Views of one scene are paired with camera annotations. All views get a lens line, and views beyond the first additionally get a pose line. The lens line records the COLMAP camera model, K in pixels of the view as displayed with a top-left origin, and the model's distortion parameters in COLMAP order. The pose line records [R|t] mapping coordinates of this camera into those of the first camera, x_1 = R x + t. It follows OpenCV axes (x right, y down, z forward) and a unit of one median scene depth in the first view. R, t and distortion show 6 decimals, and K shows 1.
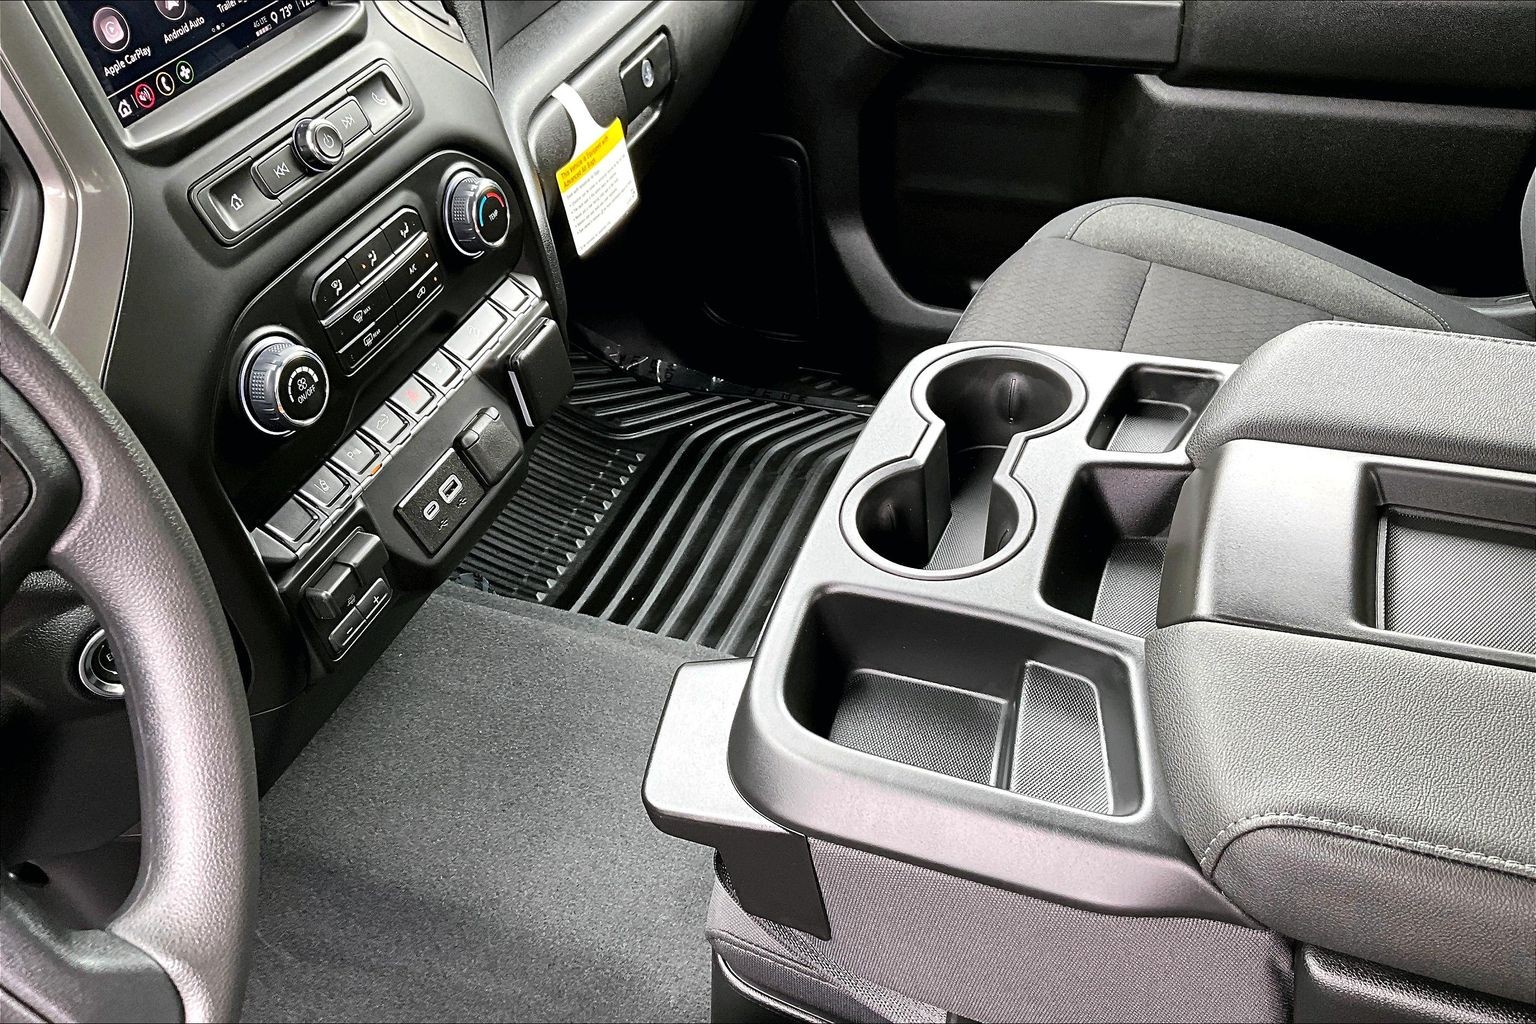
lens RADIAL K [[1277.0, 0, 768.0], [0, 1277.0, 512.0], [0, 0, 1]] dist [0.110797, -0.222162]
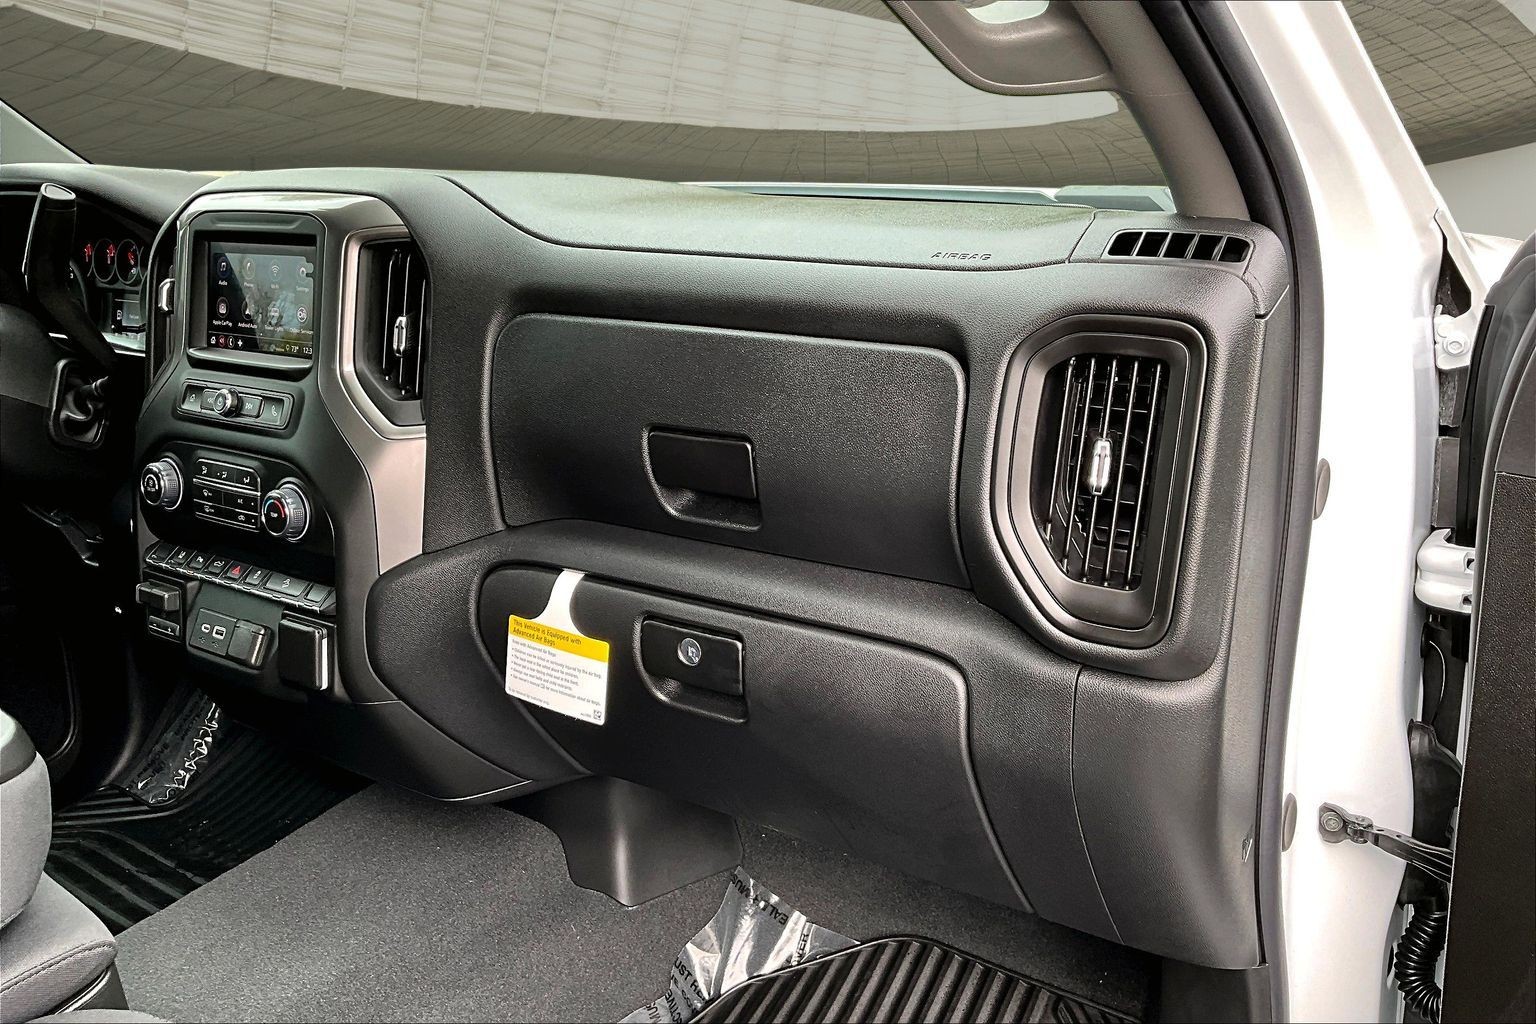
lens RADIAL K [[1277.0, 0, 768.0], [0, 1277.0, 512.0], [0, 0, 1]] dist [0.110797, -0.222162]
pose [[-0.240653, 0.321013, -0.915989, 1.006481], [-0.610583, 0.683533, 0.399963, -1.187662], [0.754503, 0.655540, 0.031511, 1.423615]]
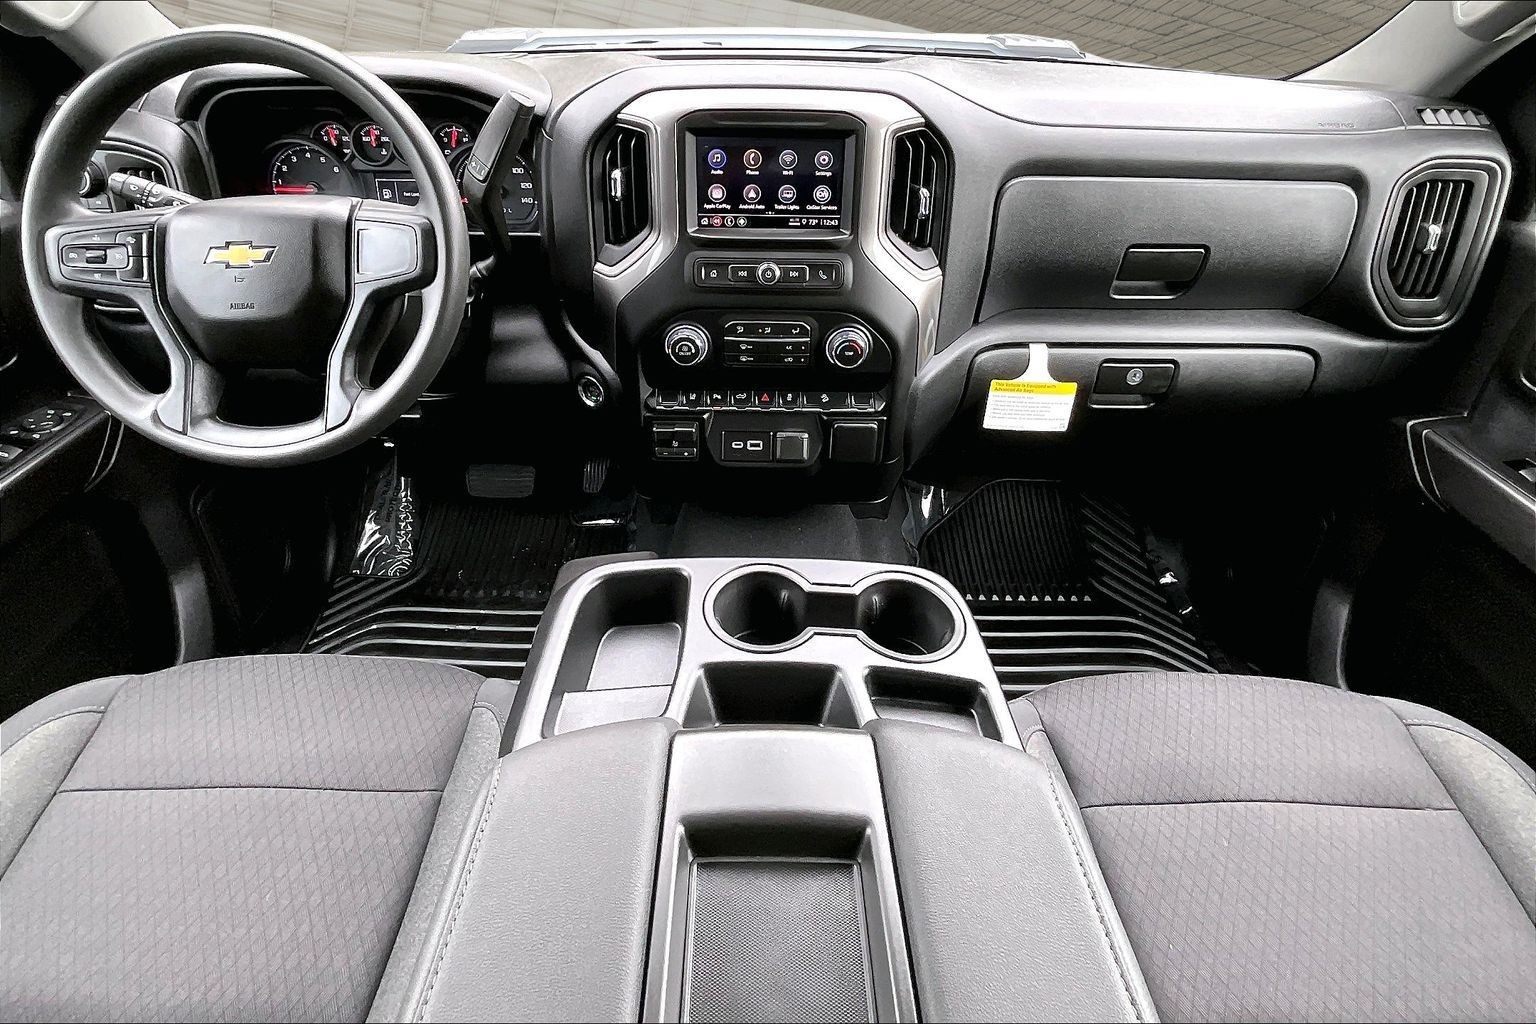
lens RADIAL K [[736.5, 0, 746.4], [0, 736.5, 380.9], [0, 0, 1]] dist [-0.001115, -0.000045]
pose [[0.342326, 0.526207, -0.778408, 0.626043], [-0.634563, 0.740455, 0.221485, -0.359039], [0.692923, 0.418129, 0.587389, 0.286626]]
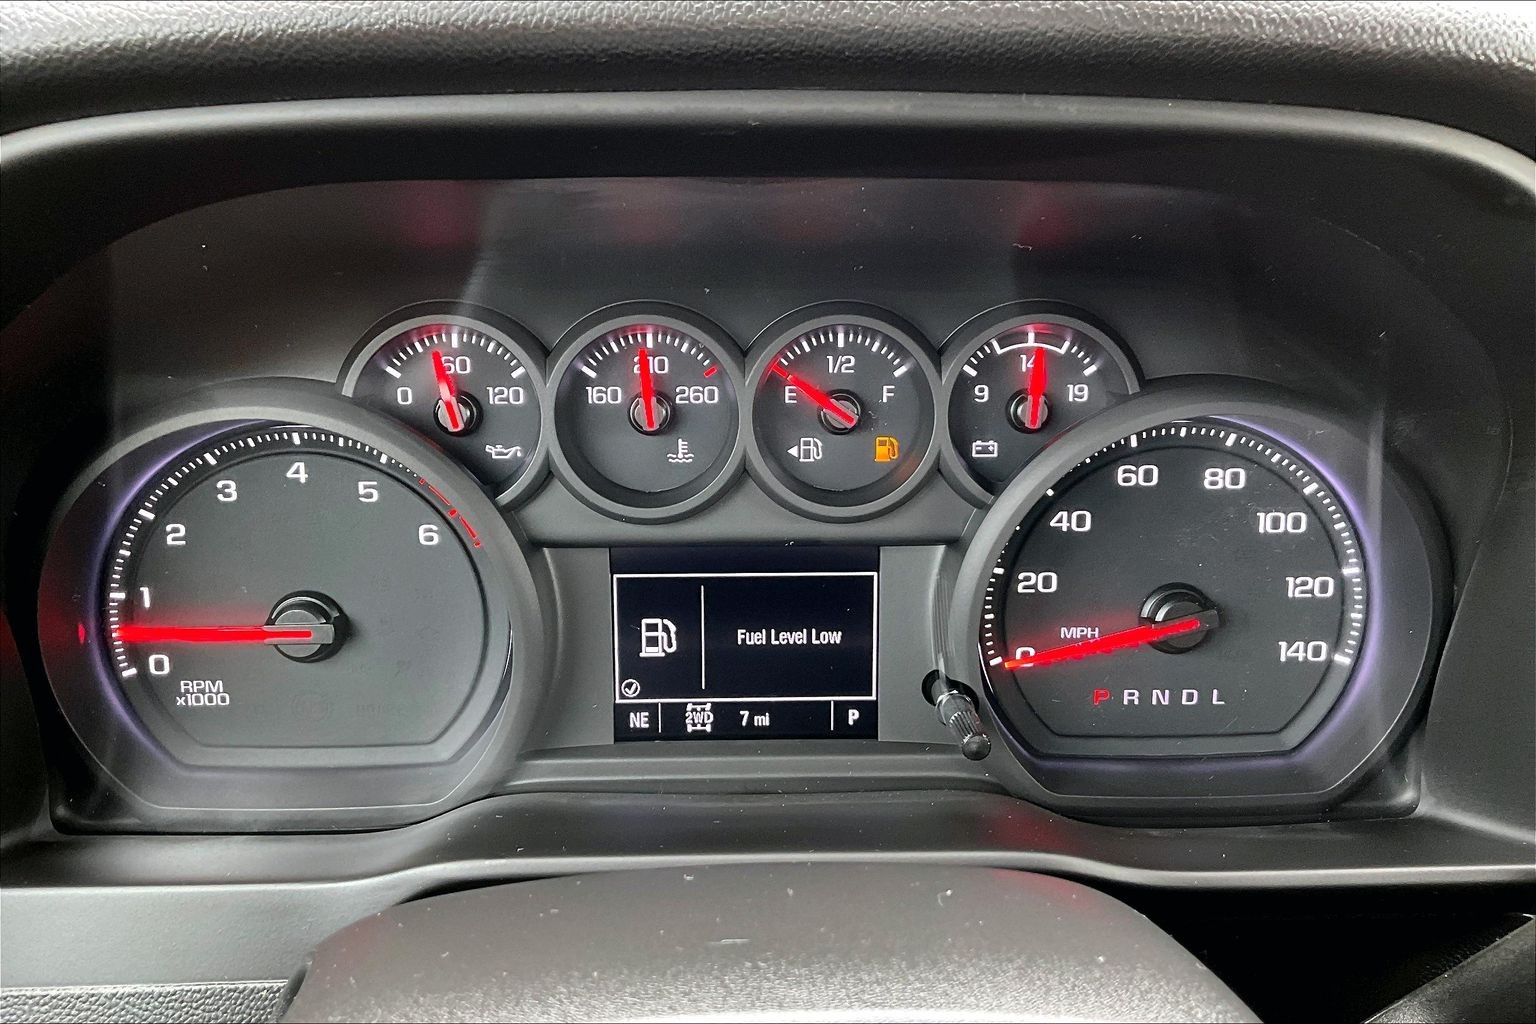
lens RADIAL K [[1277.0, 0, 768.0], [0, 1277.0, 512.0], [0, 0, 1]] dist [0.110797, -0.222162]
pose [[0.390004, 0.373821, -0.841519, -0.378611], [-0.620523, 0.781908, 0.059757, -0.002051], [0.680329, 0.498876, 0.536912, 0.216771]]
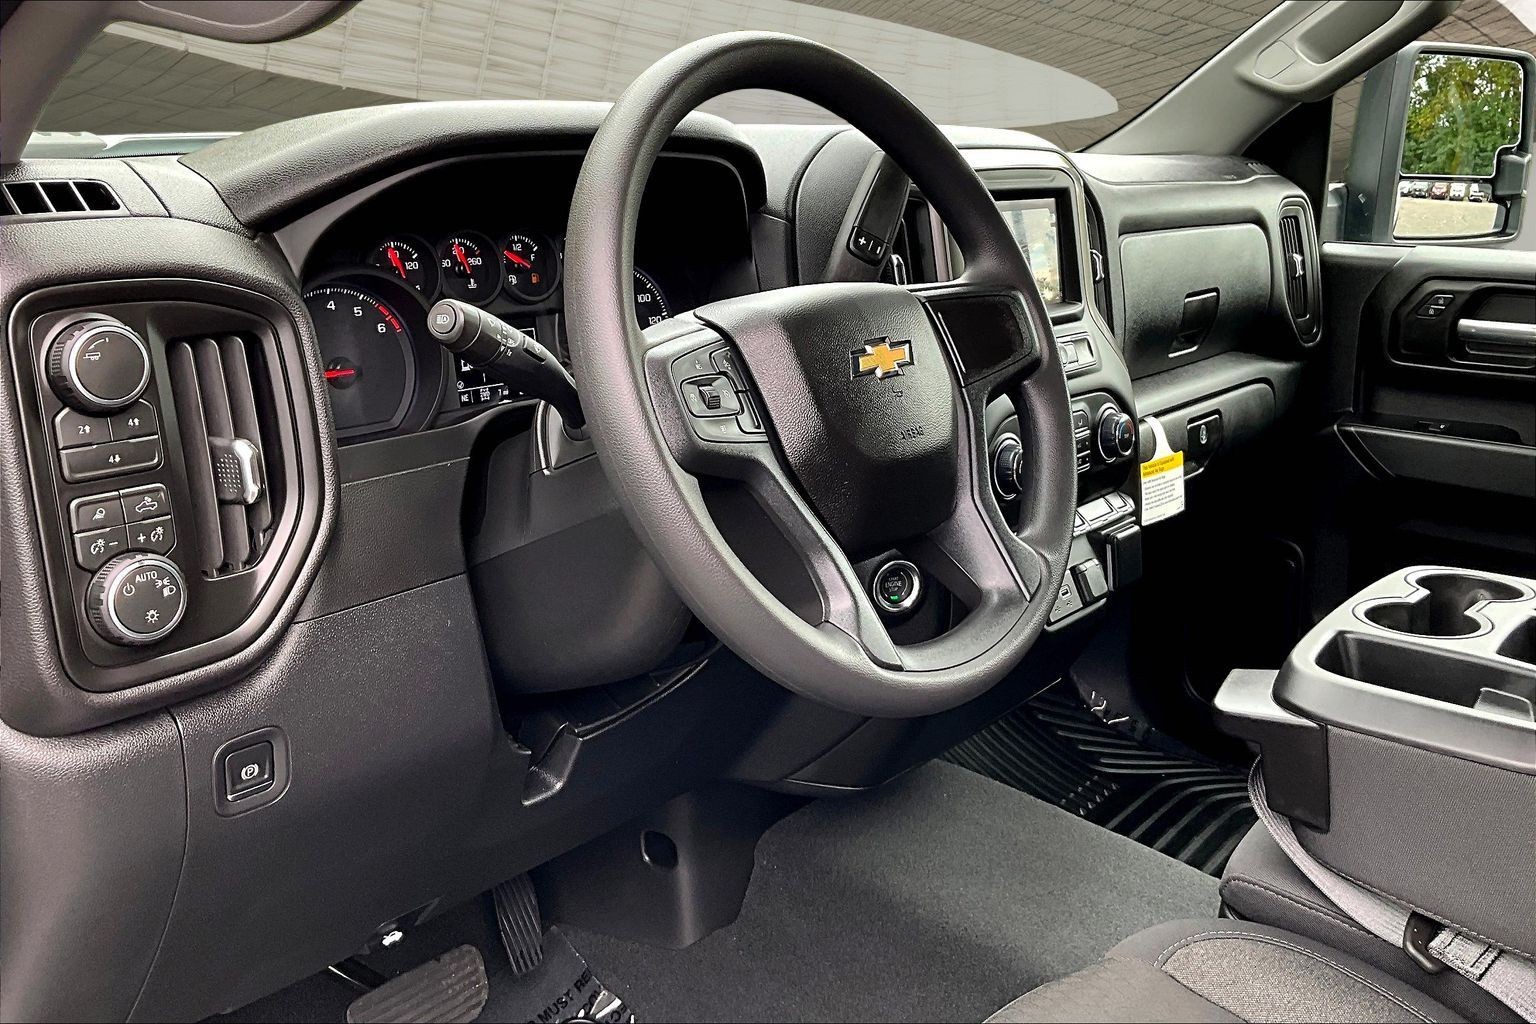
lens RADIAL K [[1395.5, 0, 832.3], [0, 1395.5, 399.2], [0, 0, 1]] dist [0.135055, -0.278262]
pose [[0.950832, 0.141379, -0.275556, -0.091540], [-0.257865, 0.854180, -0.451534, 0.629594], [0.171537, 0.500389, 0.848638, -0.573246]]
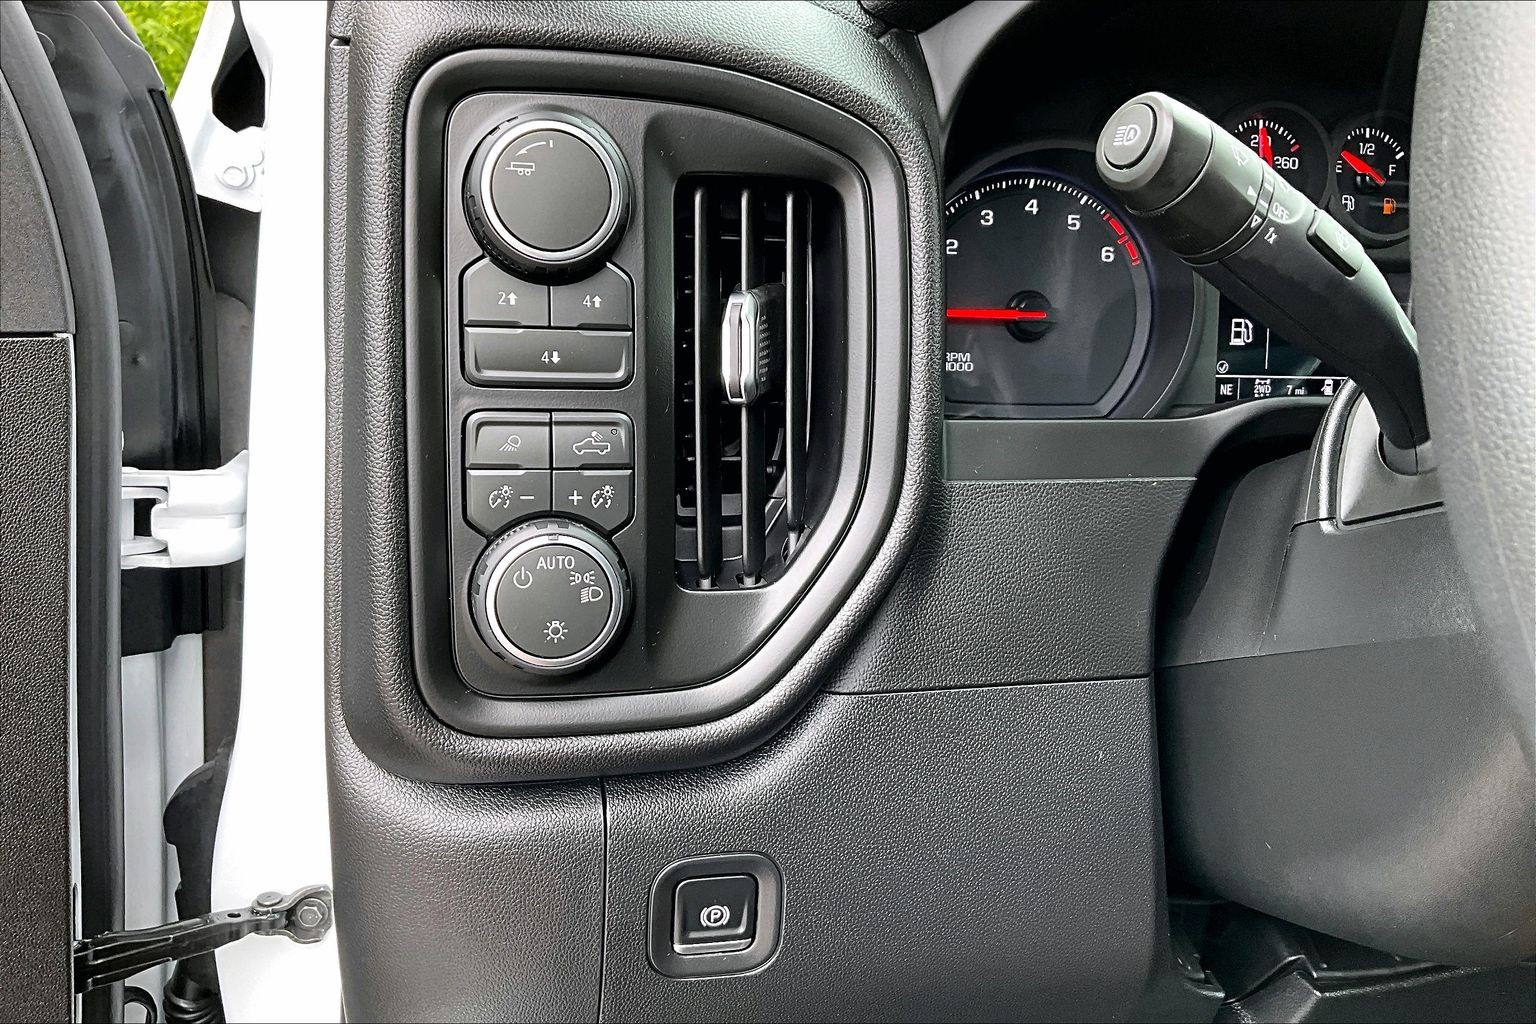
lens RADIAL K [[1298.2, 0, 768.0], [0, 1298.2, 512.0], [0, 0, 1]] dist [0.115683, -0.291501]
pose [[0.554534, 0.303181, -0.774966, -0.328790], [-0.605078, 0.786232, -0.125381, 0.427478], [0.571290, 0.538443, 0.619441, -0.085866]]
